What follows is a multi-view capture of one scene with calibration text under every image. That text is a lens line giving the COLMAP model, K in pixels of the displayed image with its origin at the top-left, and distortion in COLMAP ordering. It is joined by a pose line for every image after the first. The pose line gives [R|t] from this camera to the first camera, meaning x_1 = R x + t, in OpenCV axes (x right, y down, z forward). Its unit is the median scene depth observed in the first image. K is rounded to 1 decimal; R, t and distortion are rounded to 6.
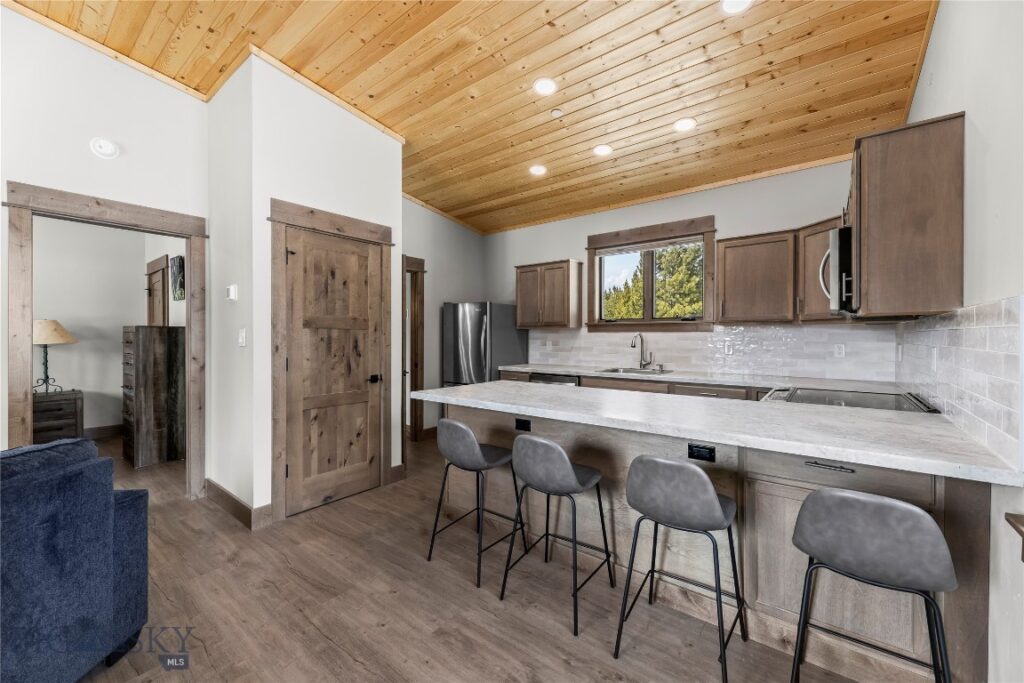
lens RADIAL K [[412.5, 0, 513.0], [0, 412.5, 338.5], [0, 0, 1]] dist [0.002126, 0.000368]
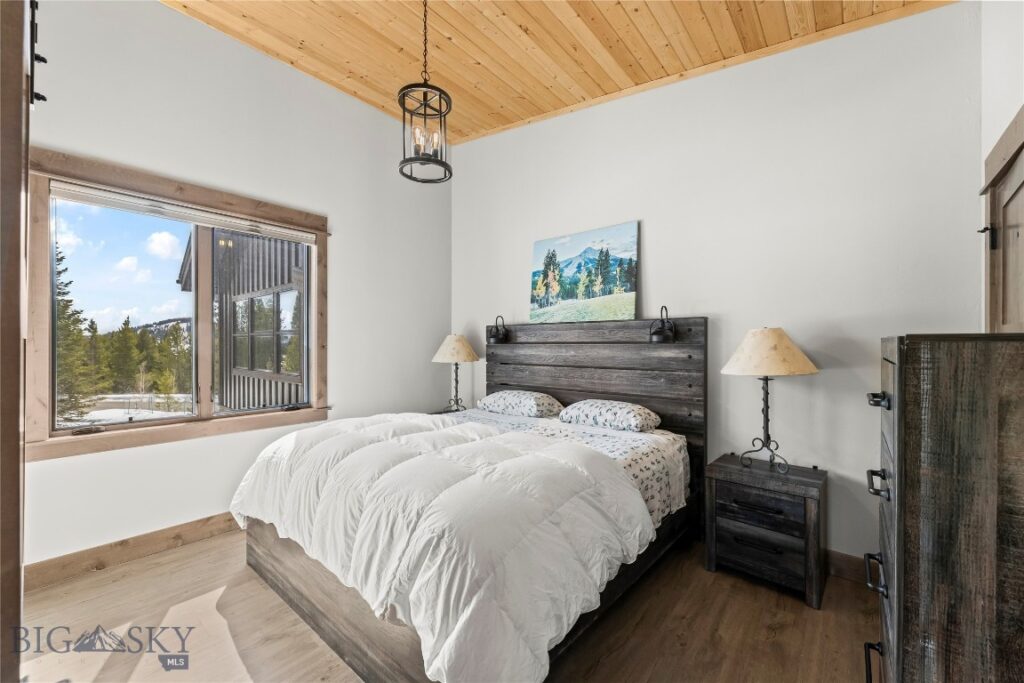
lens RADIAL K [[412.5, 0, 513.8], [0, 412.5, 346.1], [0, 0, 1]] dist [0.002126, 0.000368]
pose [[-0.021063, 0.000697, -0.999778, -0.594024], [-0.008422, 0.999964, 0.000874, -0.020195], [0.999743, 0.008438, -0.021057, 0.687388]]
